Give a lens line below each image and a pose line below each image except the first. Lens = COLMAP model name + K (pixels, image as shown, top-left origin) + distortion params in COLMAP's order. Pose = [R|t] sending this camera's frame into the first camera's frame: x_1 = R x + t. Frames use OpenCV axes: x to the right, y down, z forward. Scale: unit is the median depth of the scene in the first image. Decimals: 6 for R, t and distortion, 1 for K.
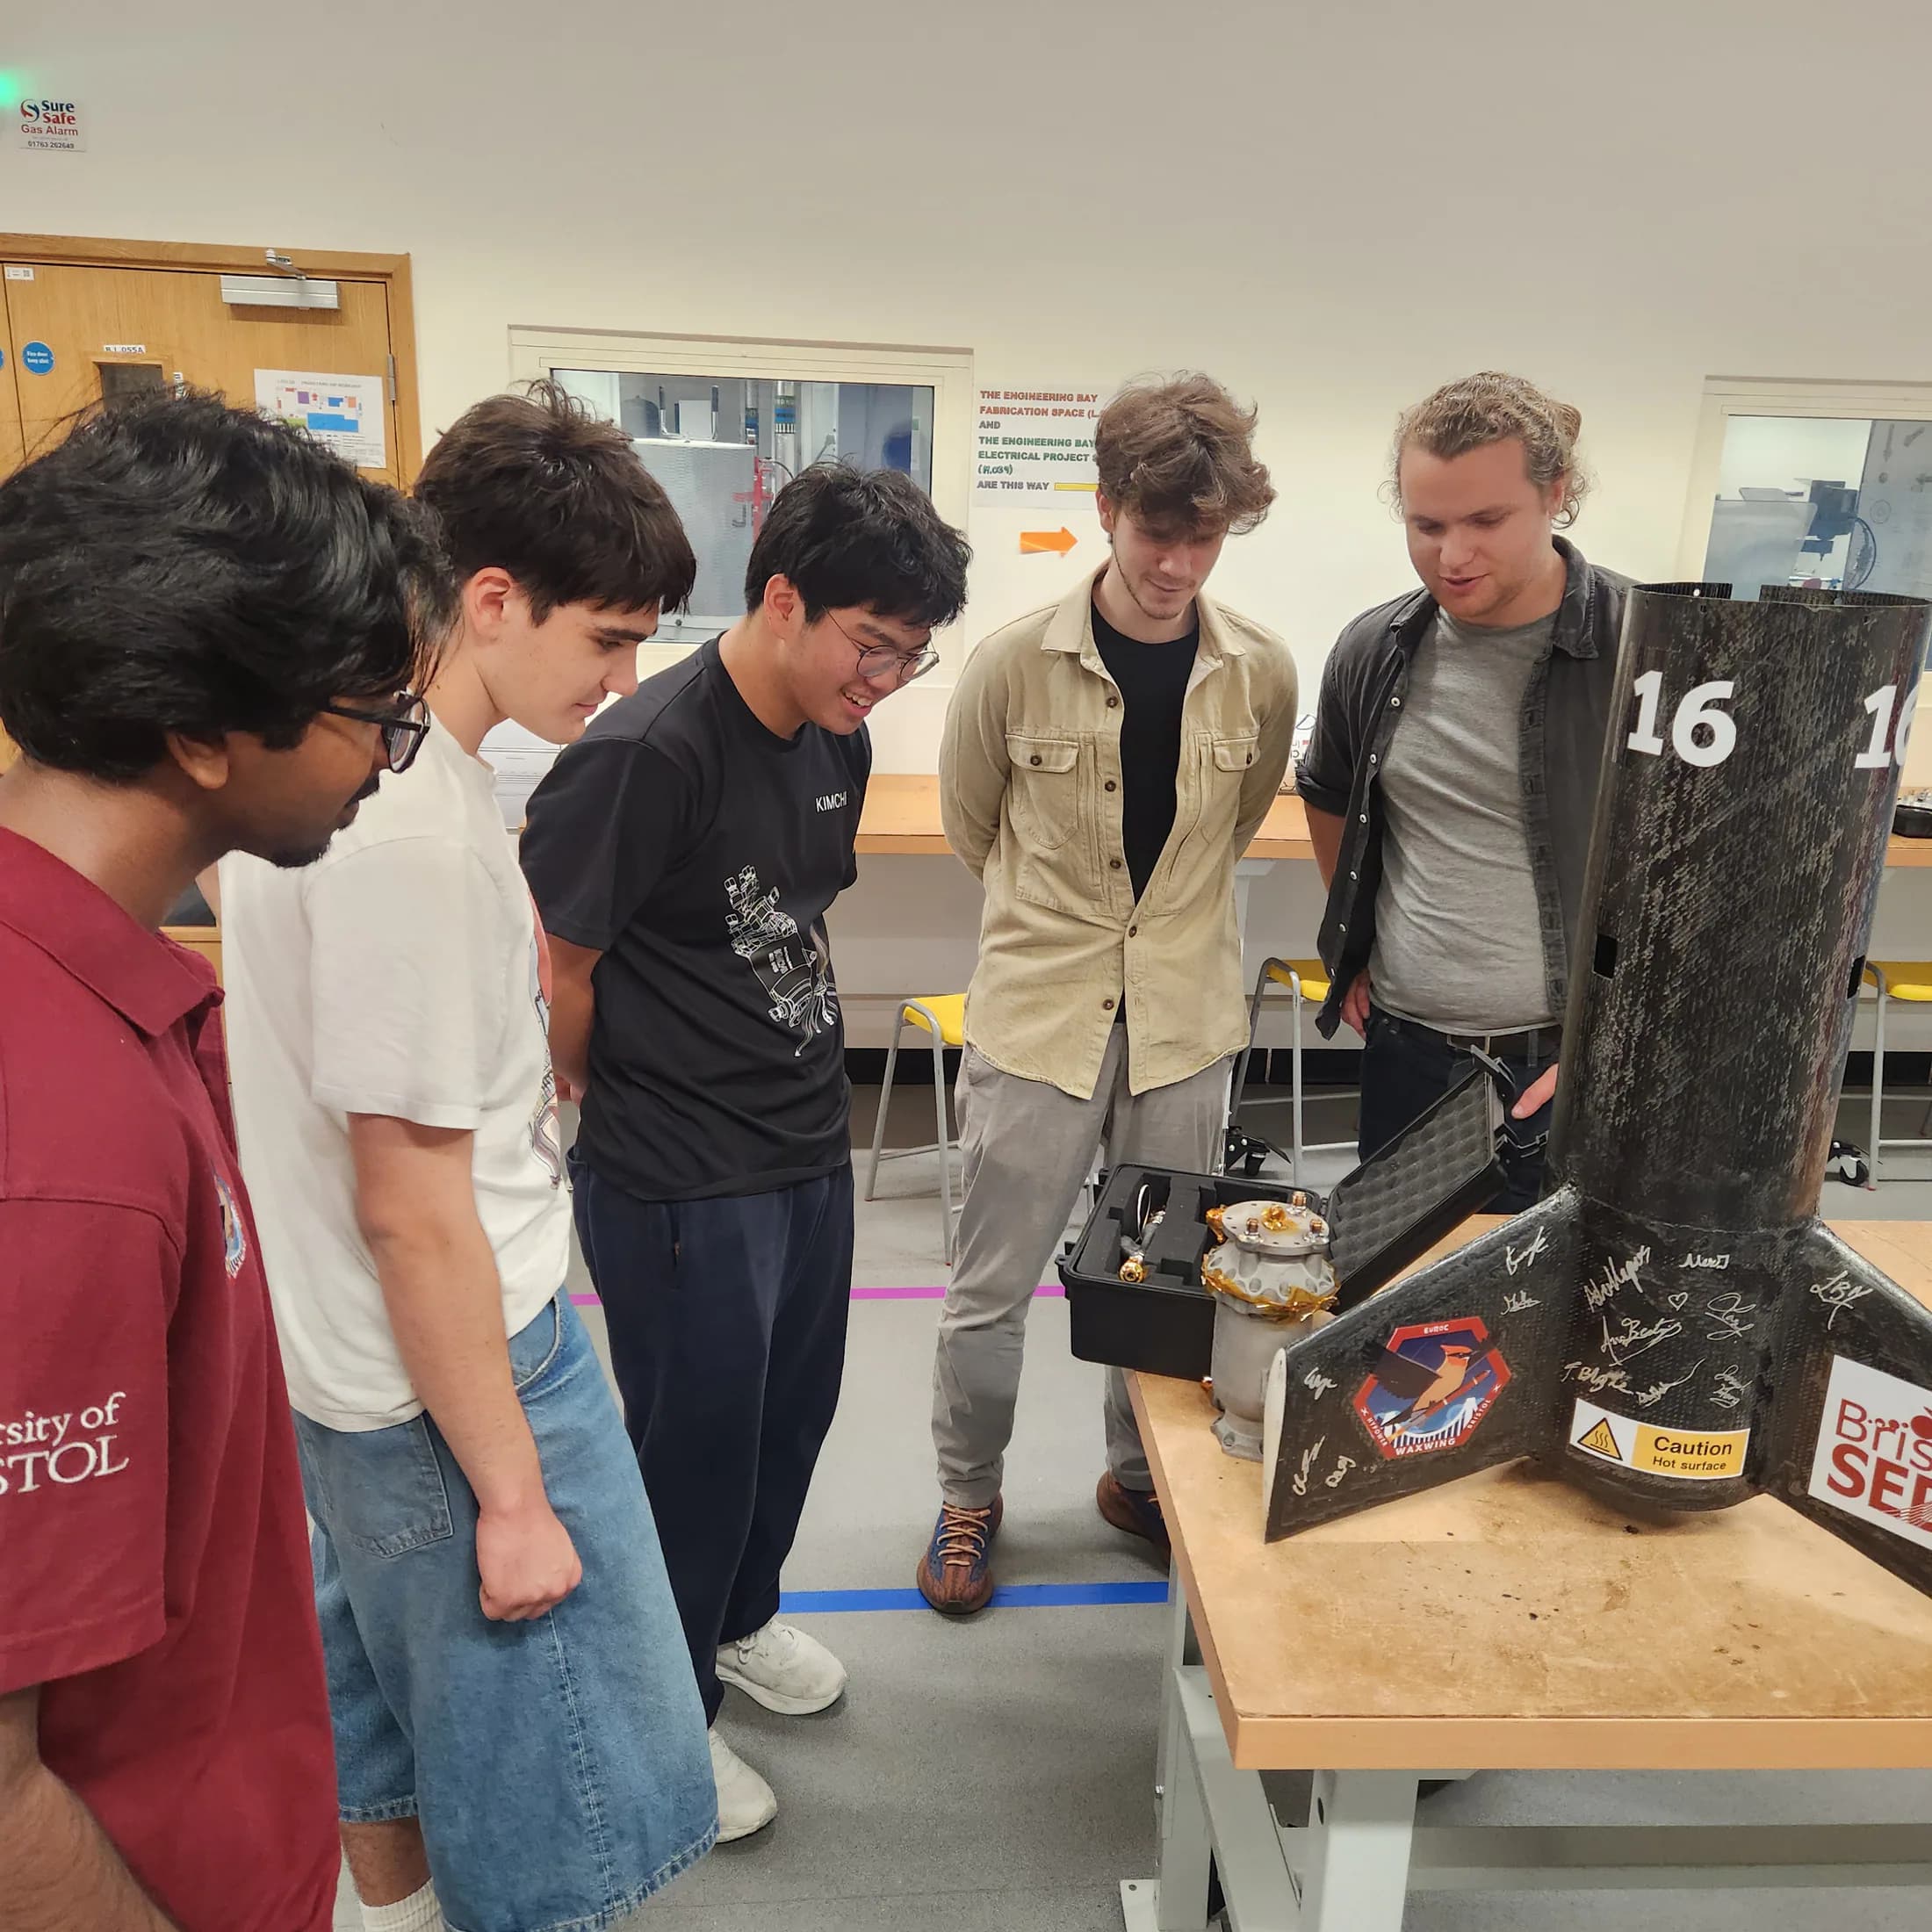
lens RADIAL K [[1747.5, 0, 949.2], [0, 1747.5, 962.0], [0, 0, 1]] dist [0.049535, -0.025264]
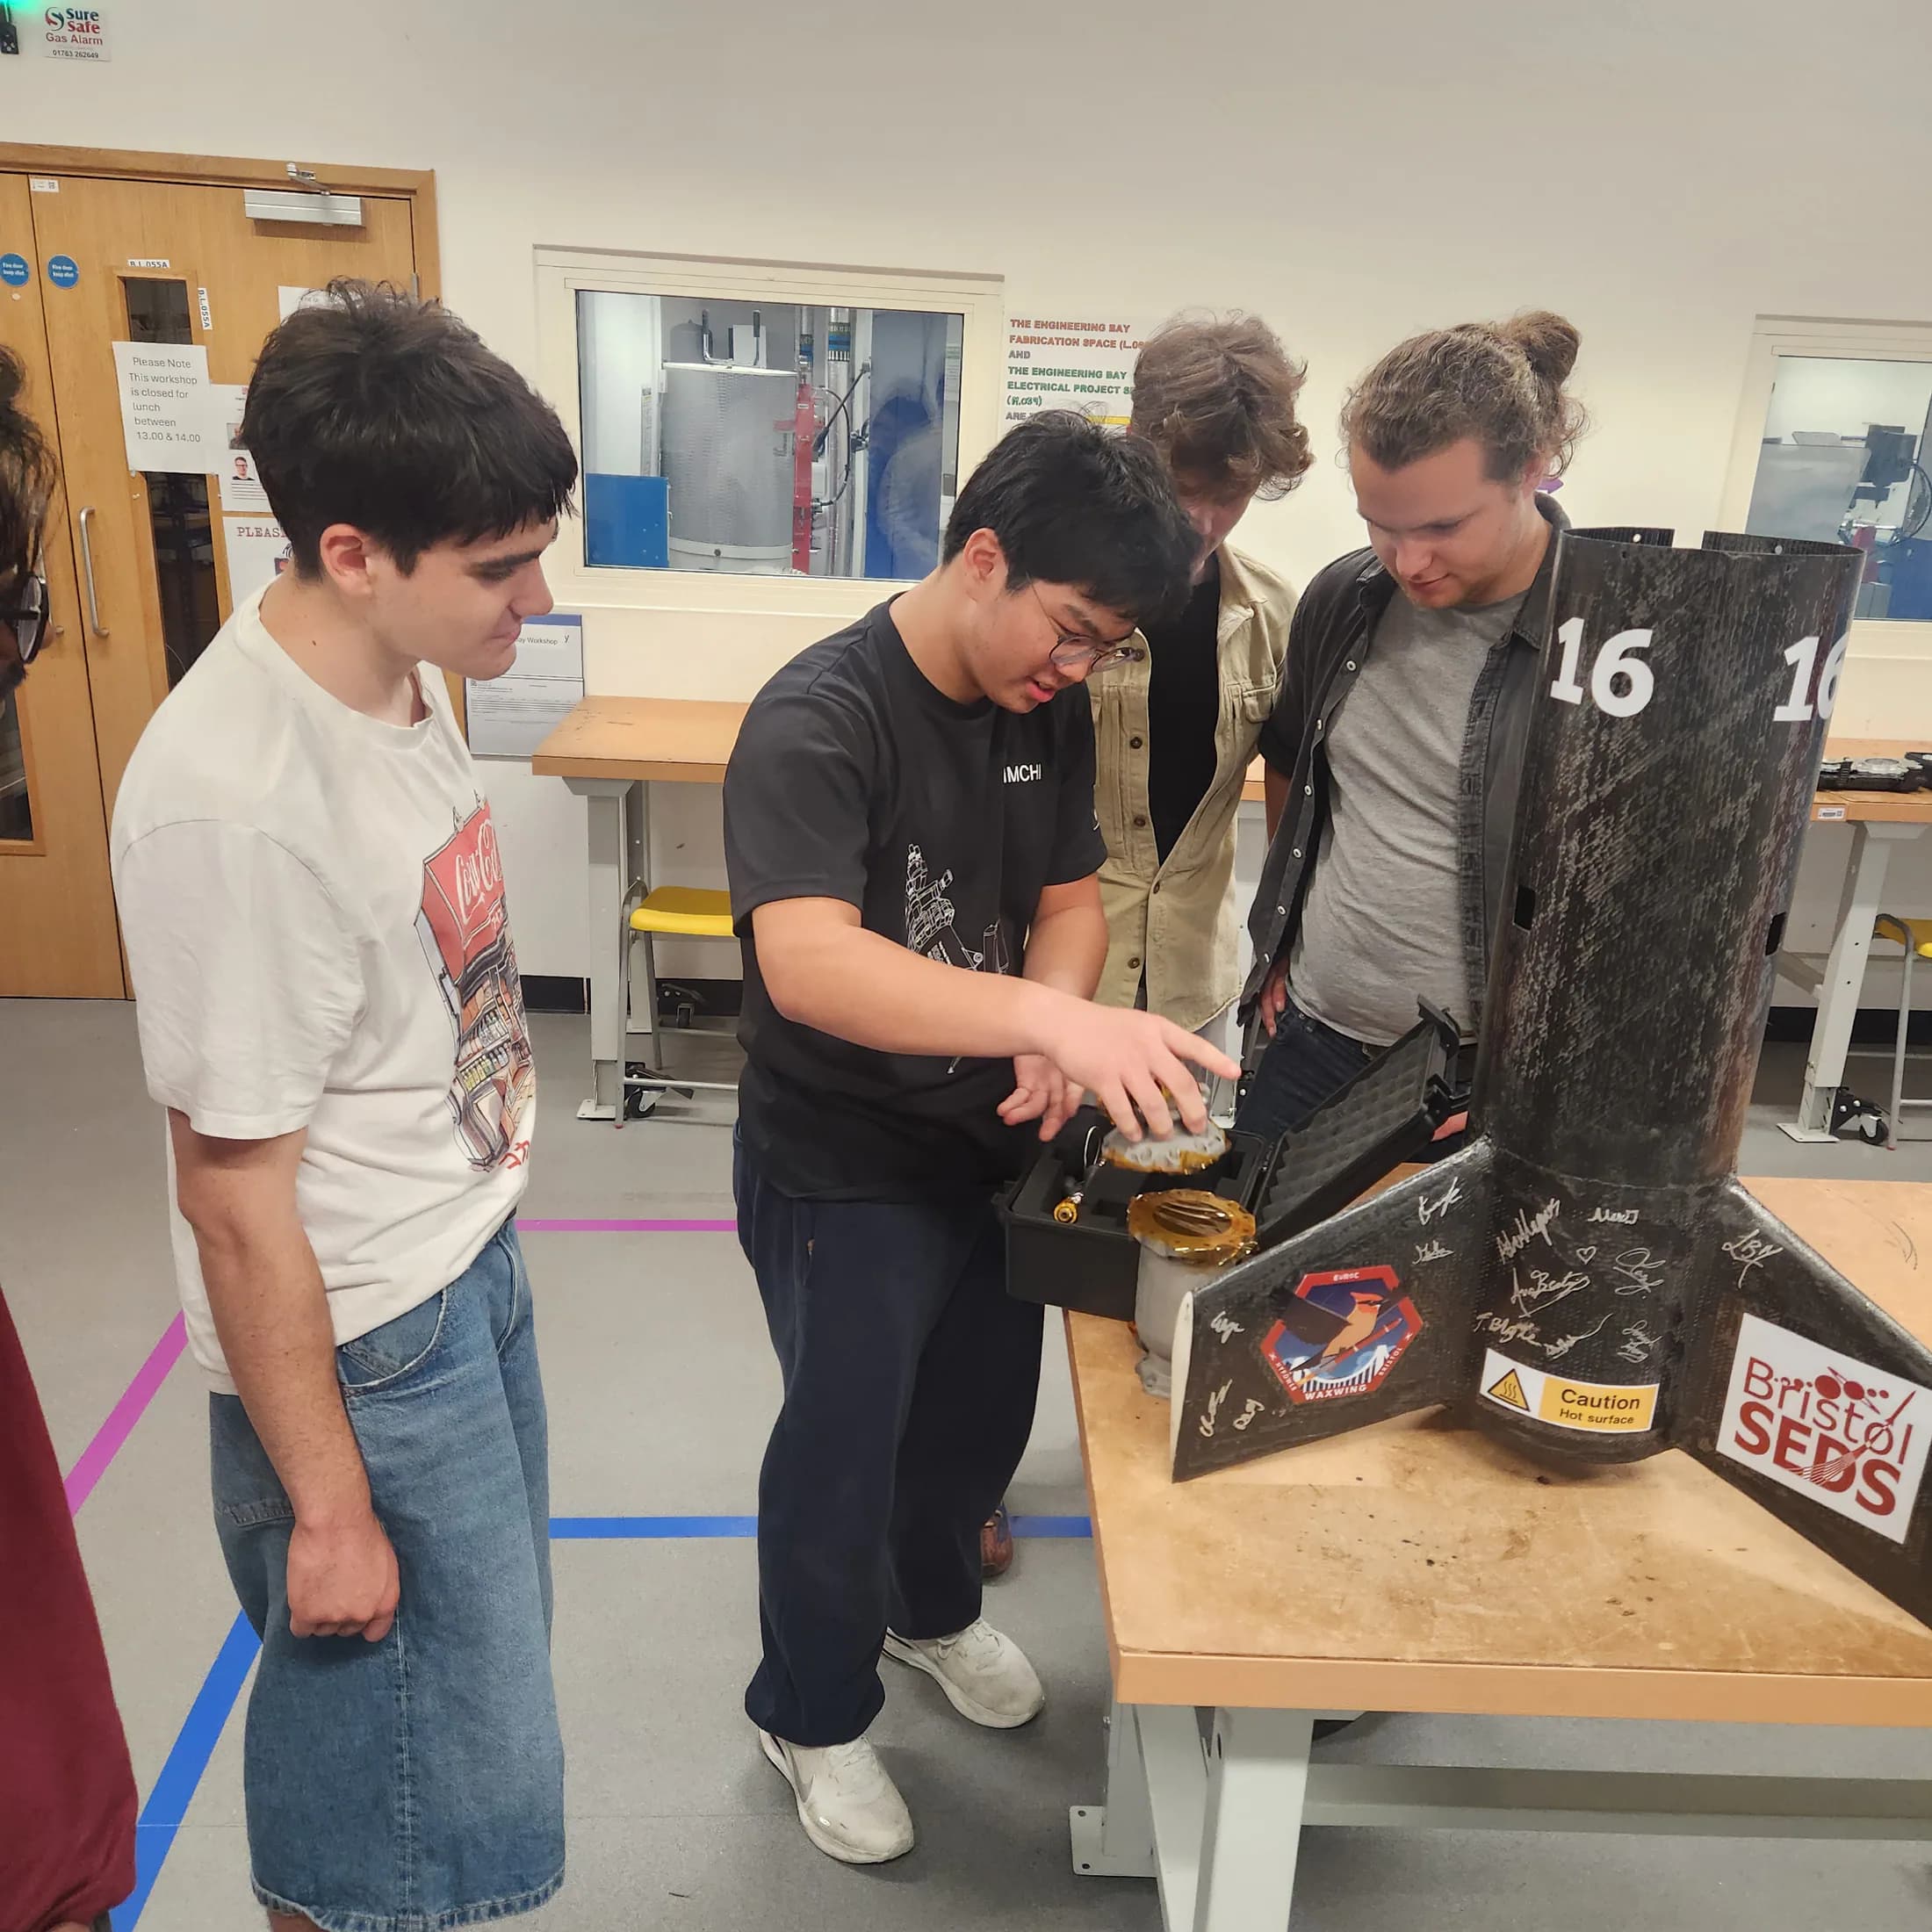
lens RADIAL K [[1743.7, 0, 966.0], [0, 1743.7, 966.0], [0, 0, 1]] dist [0.067671, -0.052408]
pose [[0.999464, 0.022656, -0.023645, 0.082038], [-0.021736, 0.999024, 0.038459, -0.001605], [0.024493, -0.037924, 0.998980, 0.003886]]
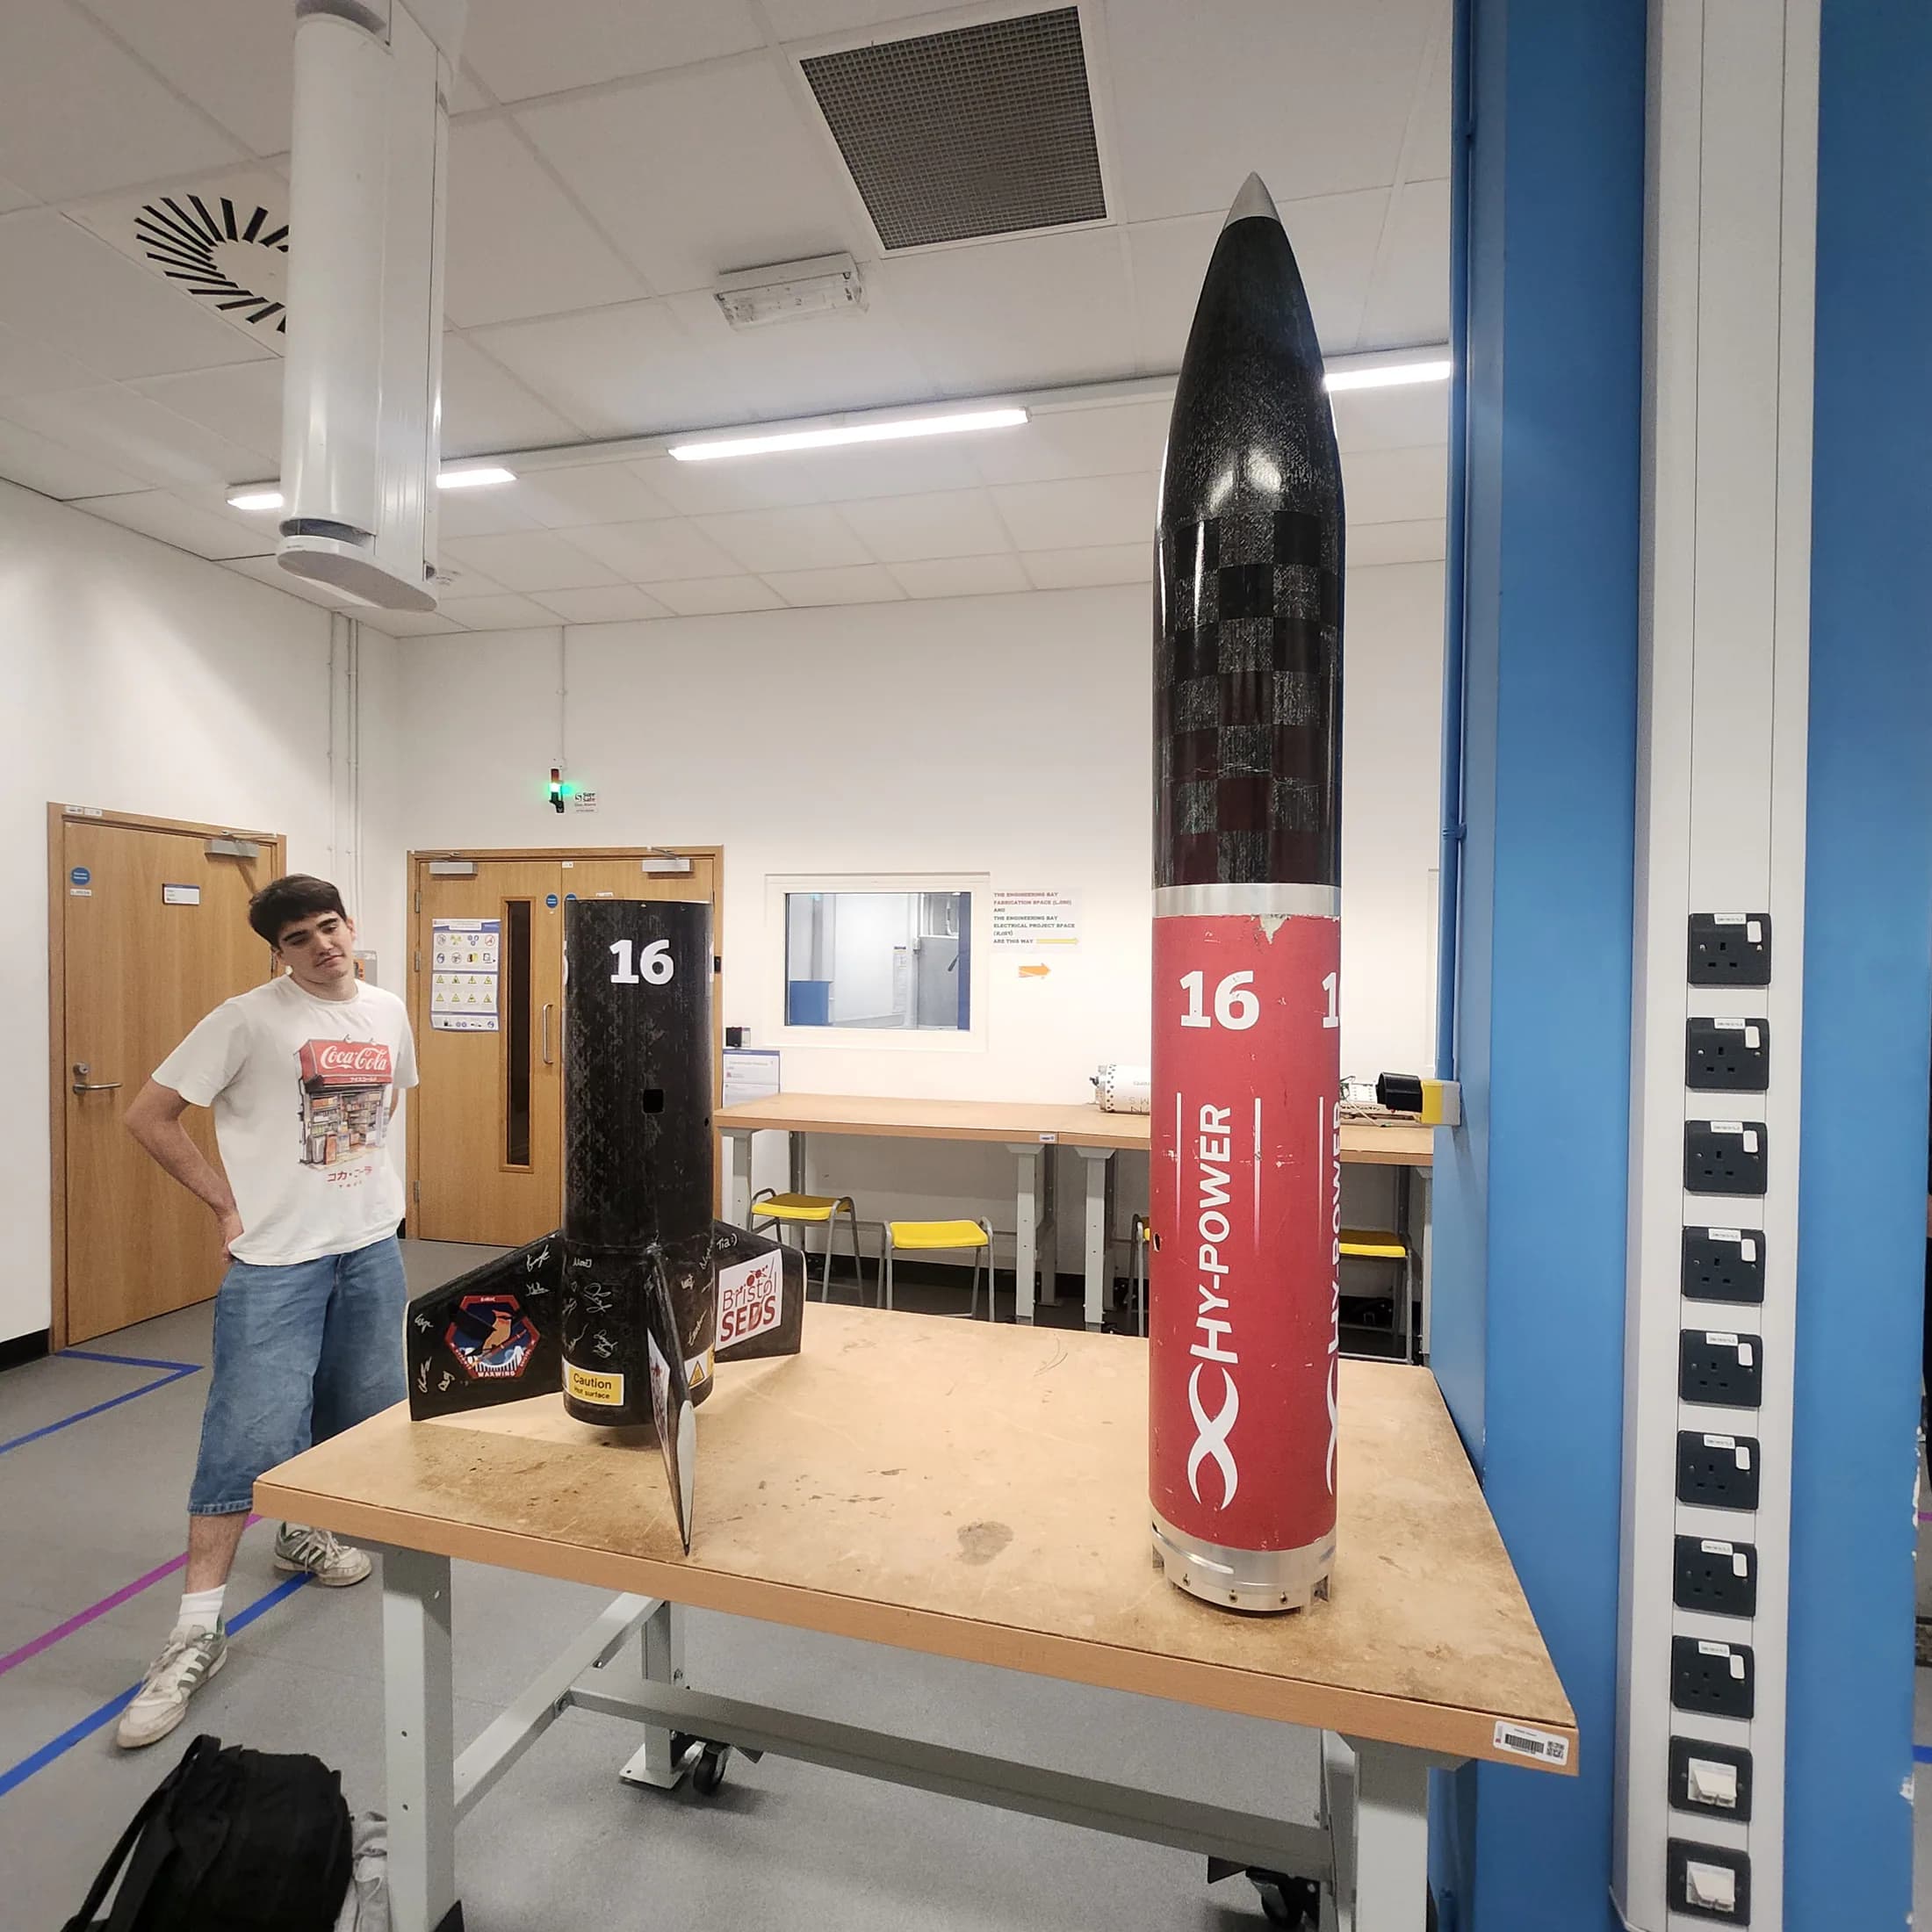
lens RADIAL K [[1020.9, 0, 966.0], [0, 1020.9, 966.0], [0, 0, 1]] dist [-0.003820, -0.000612]
pose [[0.948364, -0.024419, -0.316244, 1.112615], [-0.064058, 0.961742, -0.266362, 0.129024], [0.310649, 0.272866, 0.910517, 0.100849]]
